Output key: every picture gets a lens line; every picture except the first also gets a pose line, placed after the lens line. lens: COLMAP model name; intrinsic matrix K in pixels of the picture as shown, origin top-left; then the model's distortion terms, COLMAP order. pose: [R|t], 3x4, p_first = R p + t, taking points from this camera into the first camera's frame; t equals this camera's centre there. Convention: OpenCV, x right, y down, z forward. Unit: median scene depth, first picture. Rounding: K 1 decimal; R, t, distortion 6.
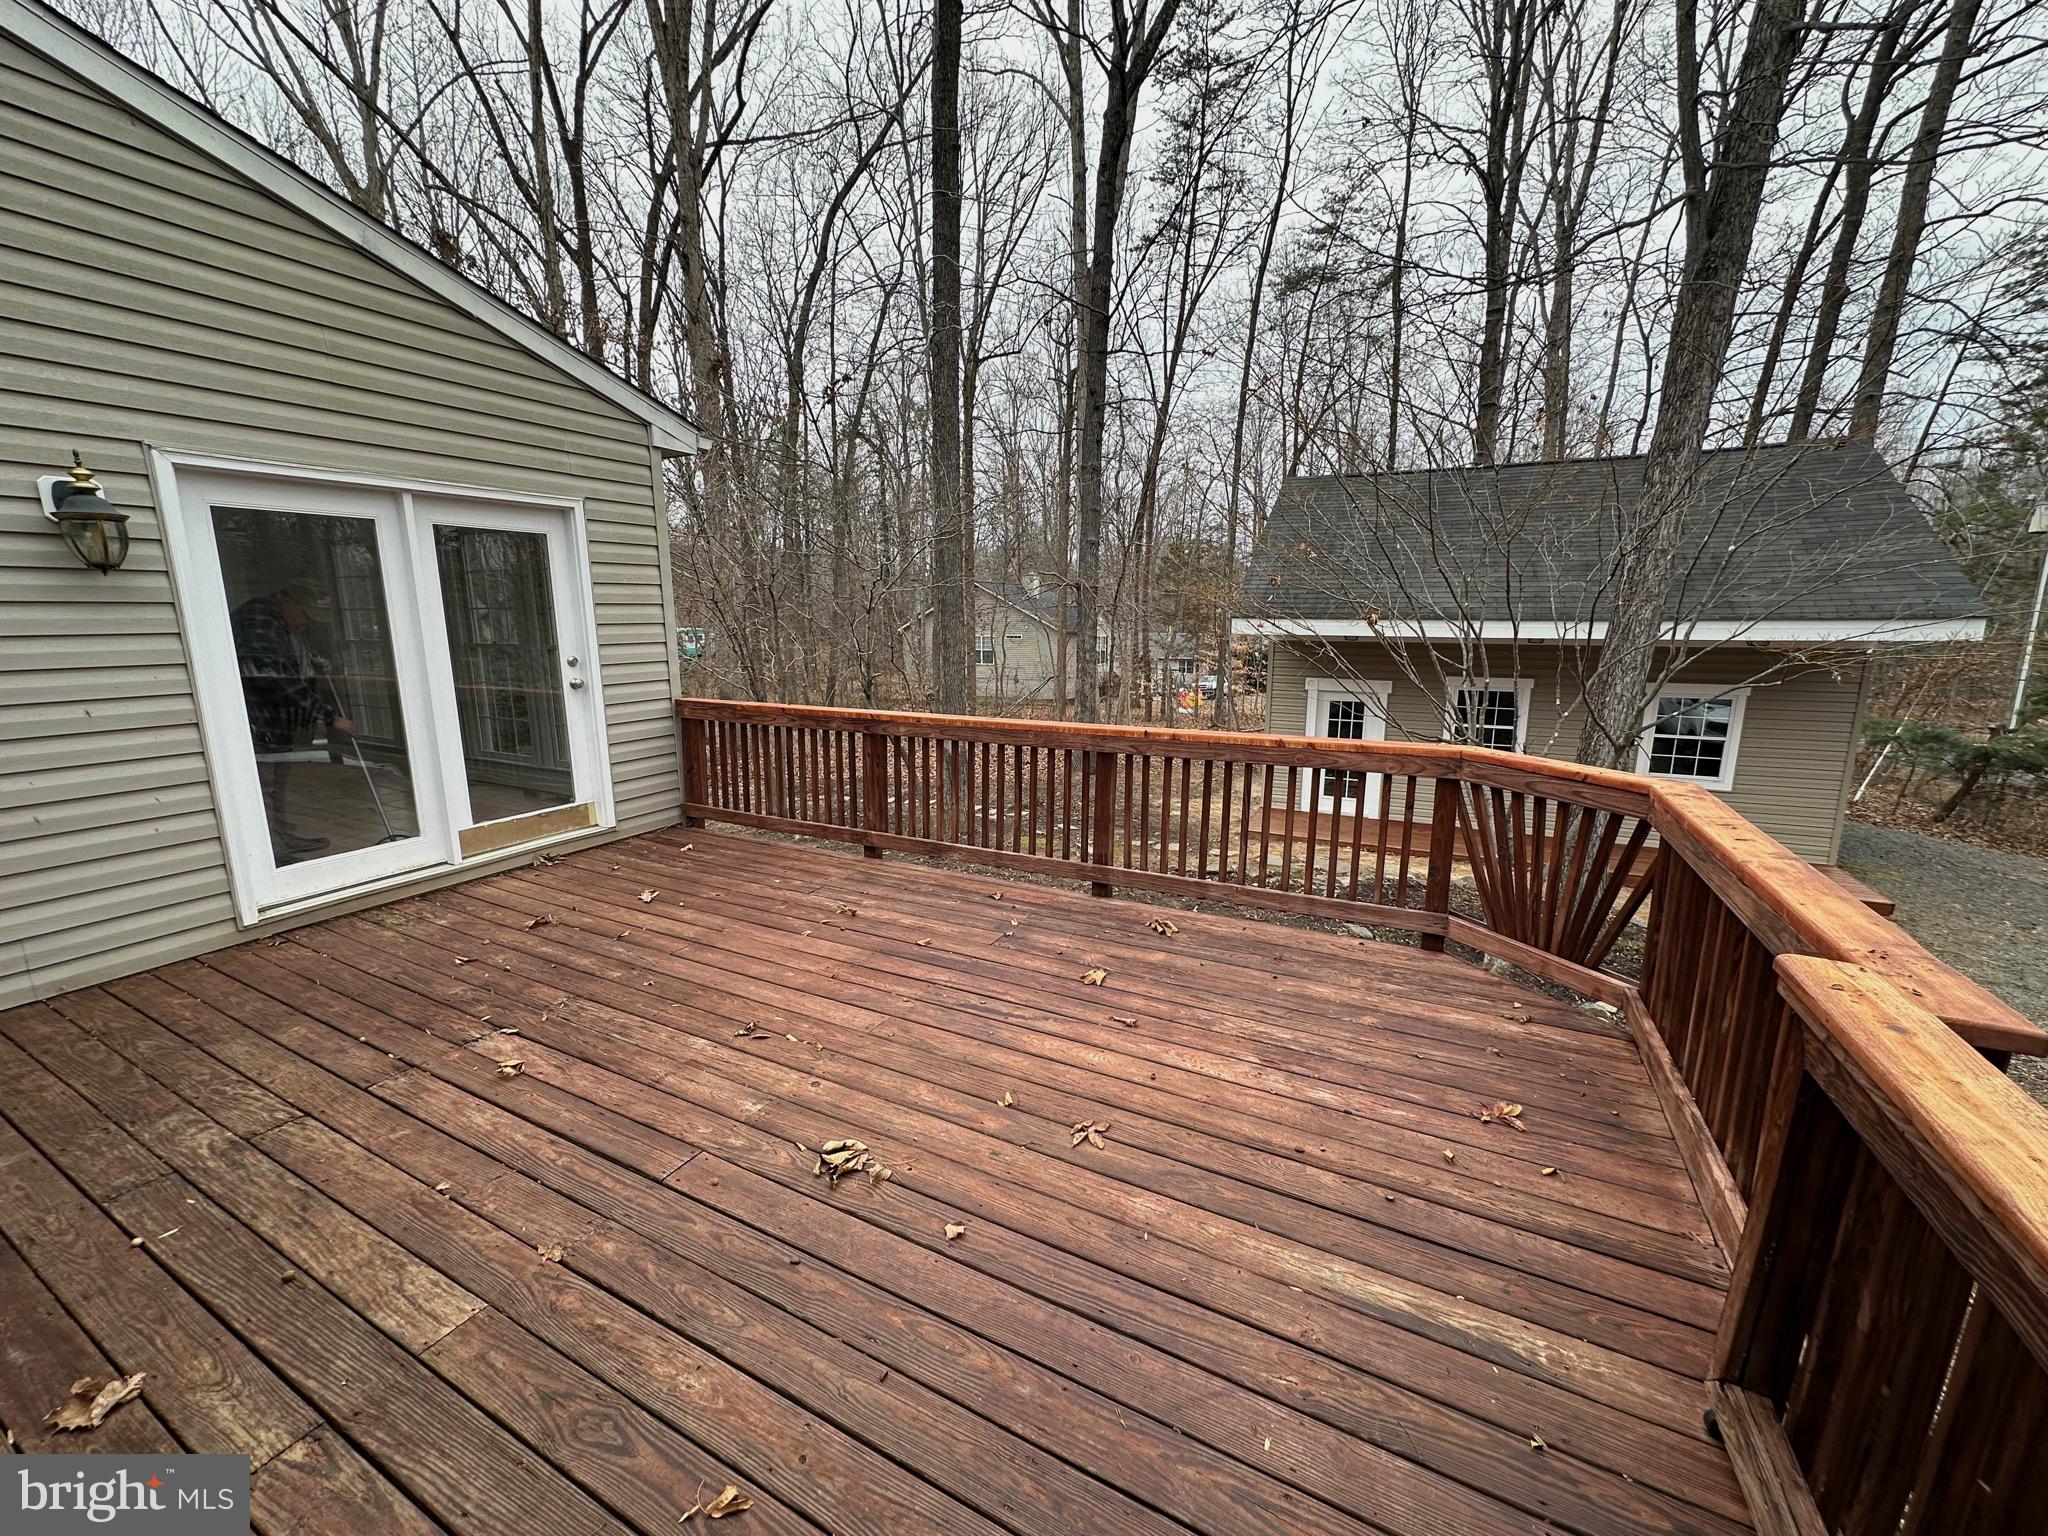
lens RADIAL K [[810.5, 0, 1022.1], [0, 810.5, 765.2], [0, 0, 1]] dist [-0.005185, 0.001534]
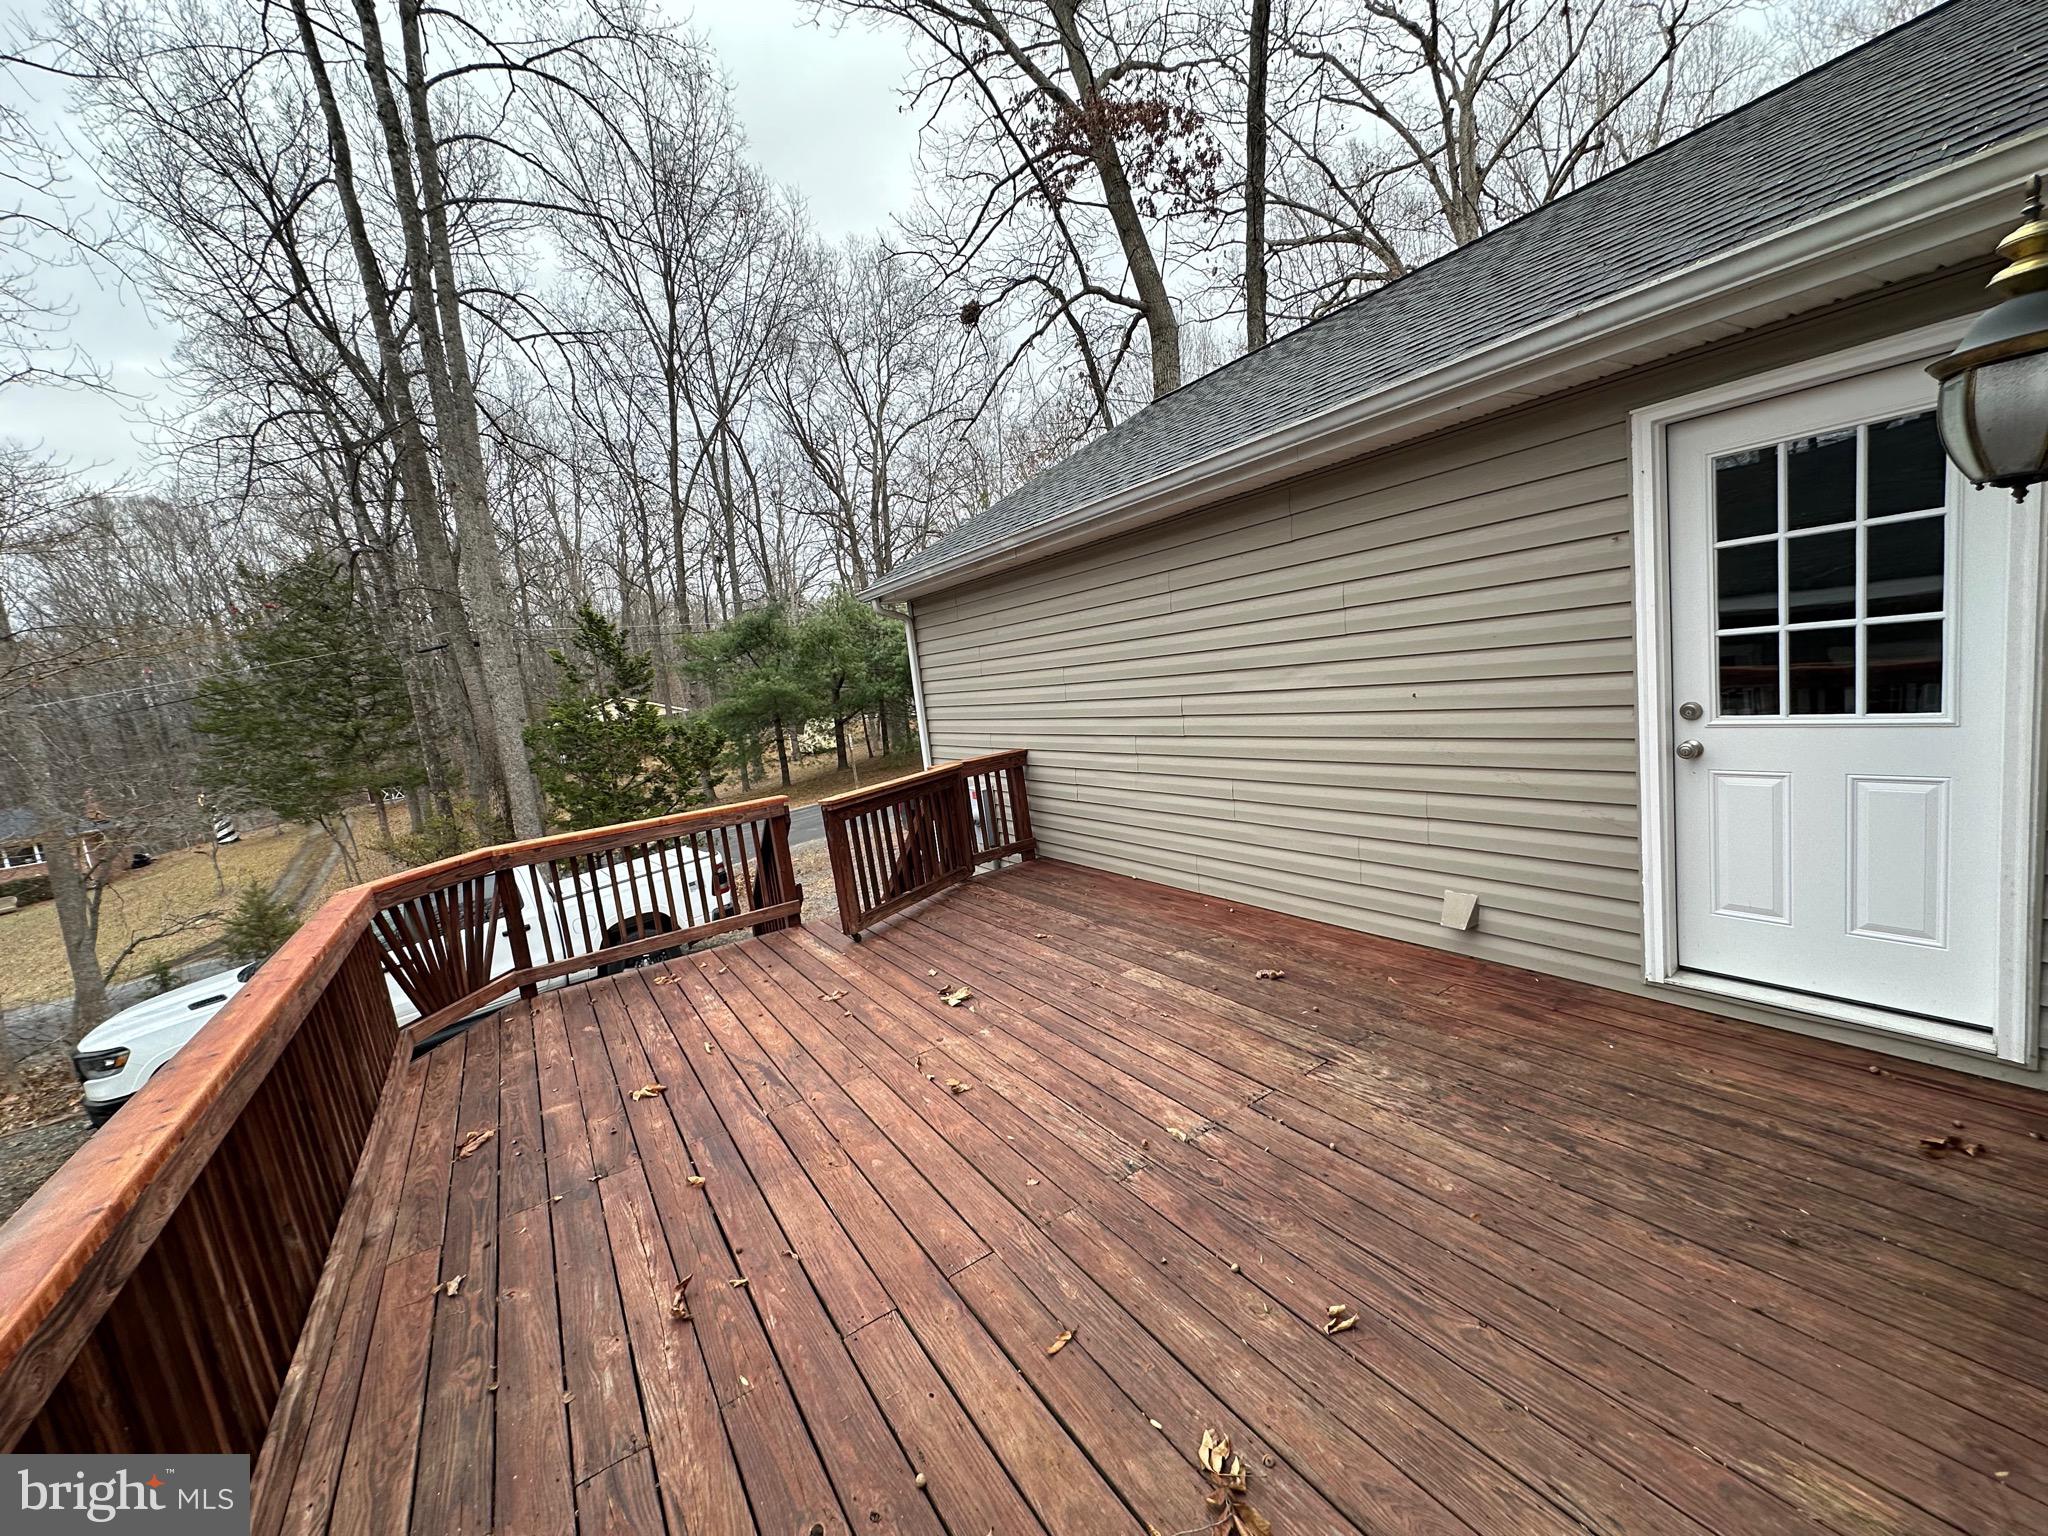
lens RADIAL K [[810.5, 0, 1022.1], [0, 810.5, 765.2], [0, 0, 1]] dist [-0.005185, 0.001534]
pose [[-0.863130, 0.047416, 0.502750, -0.823803], [0.213135, 0.936766, 0.277565, -0.296590], [-0.457798, 0.346729, -0.818658, 1.439959]]
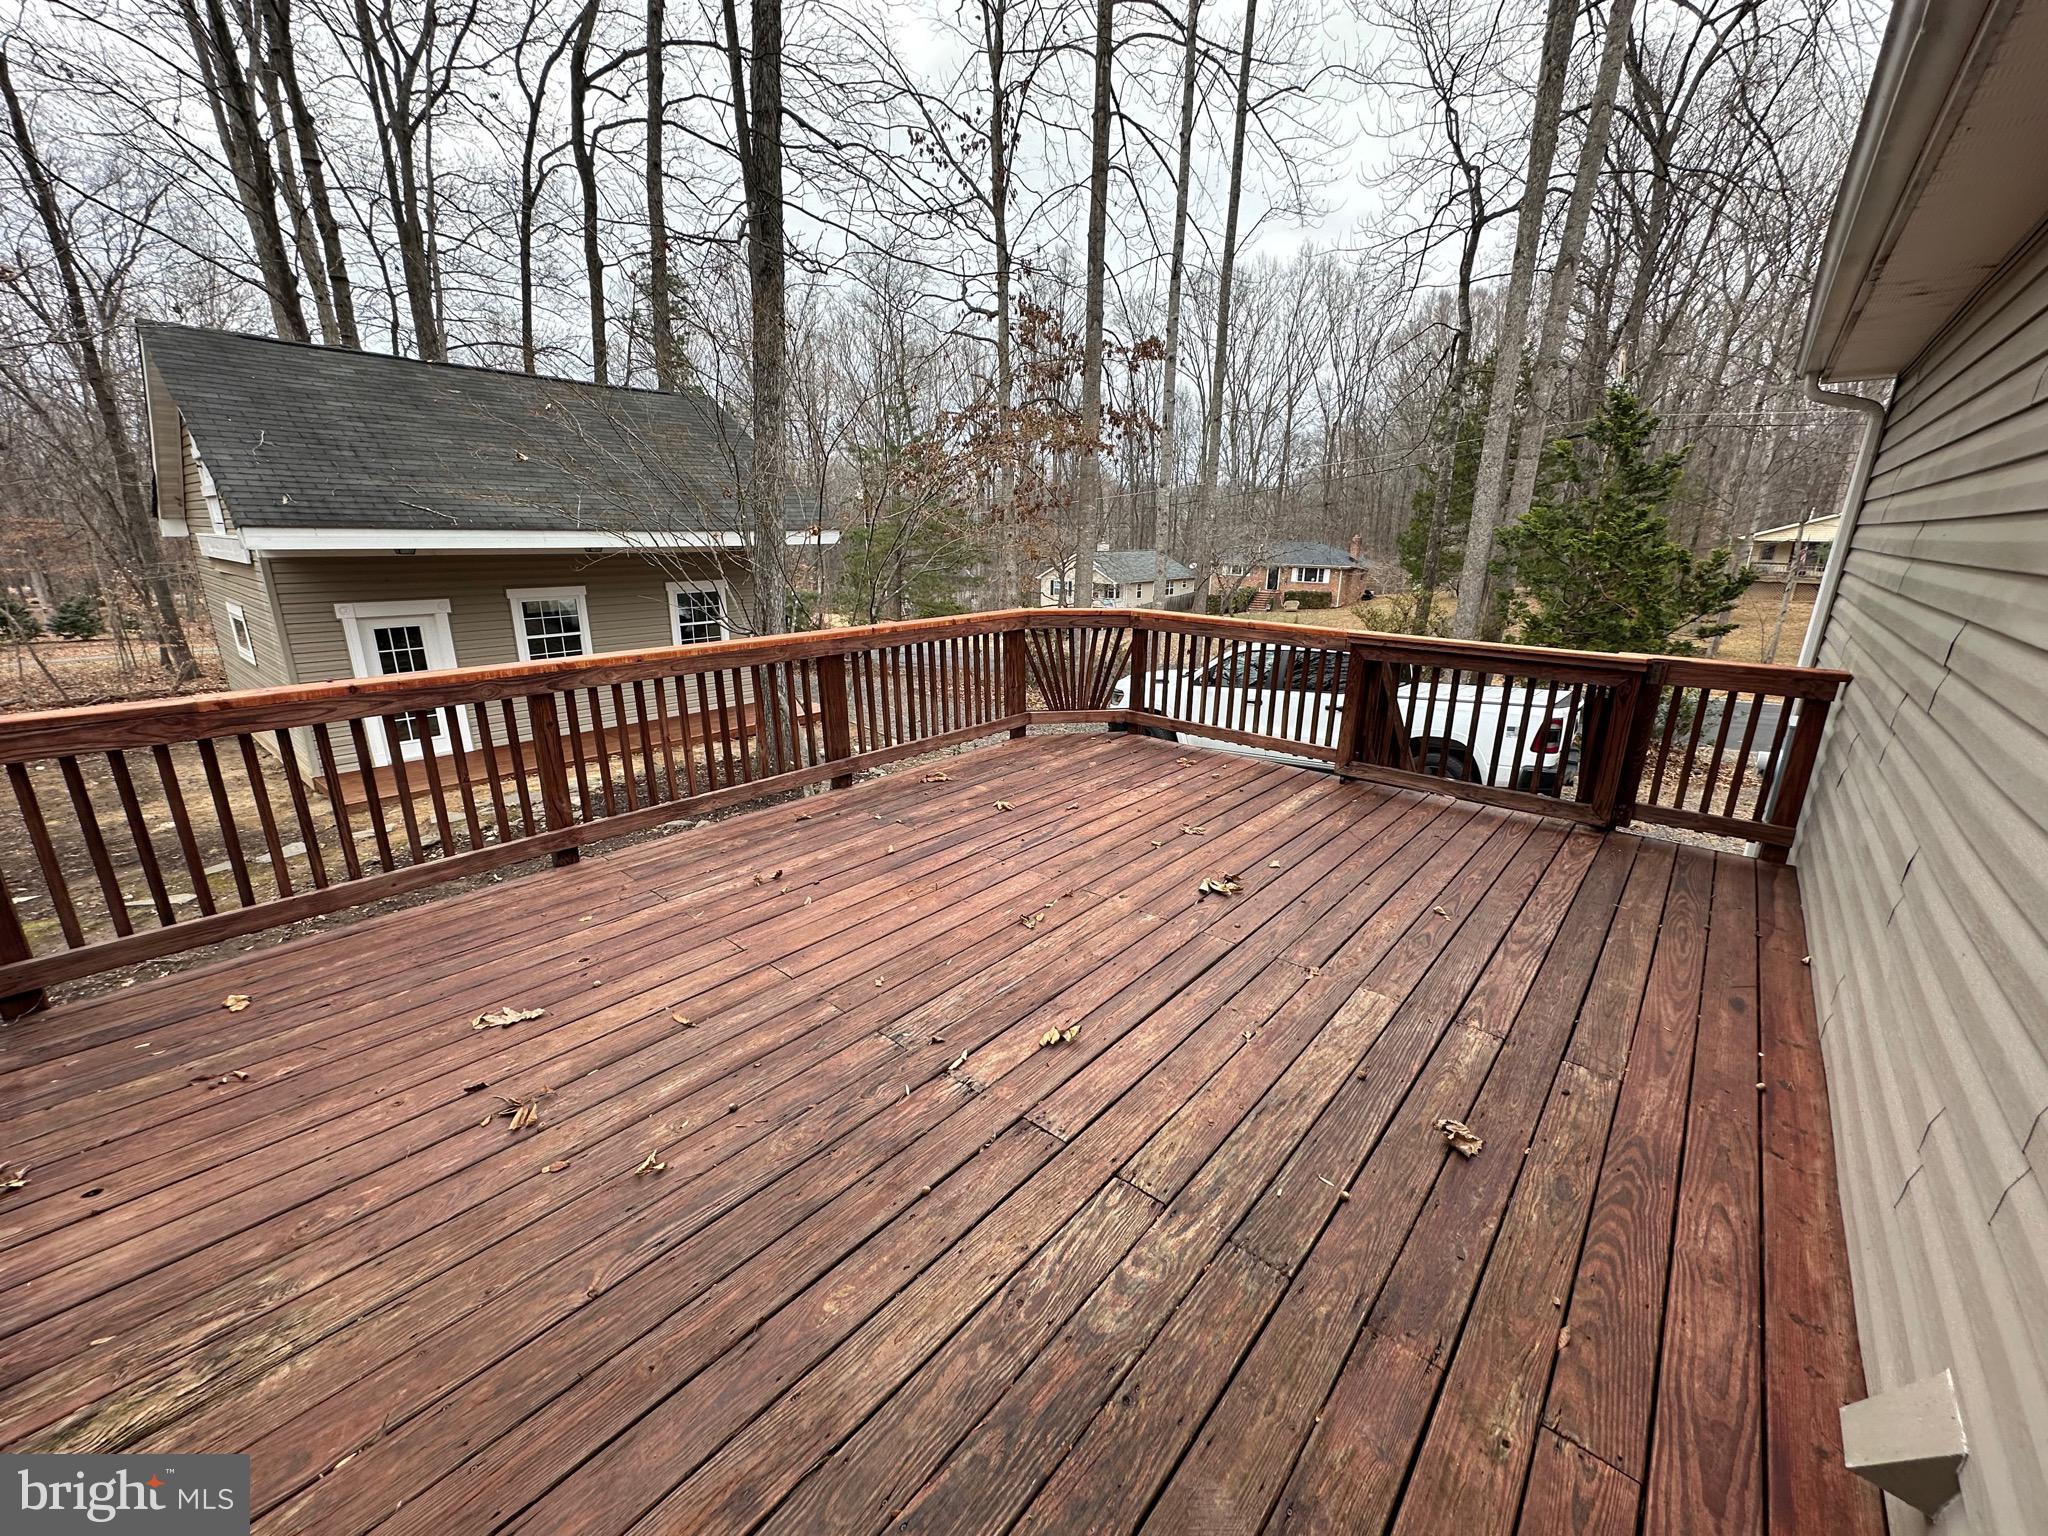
lens RADIAL K [[810.5, 0, 1022.1], [0, 810.5, 765.2], [0, 0, 1]] dist [-0.005185, 0.001534]
pose [[0.226938, -0.270203, 0.935676, -1.101701], [0.170505, 0.956927, 0.234986, -0.106920], [-0.958867, 0.106211, 0.263235, 0.601383]]
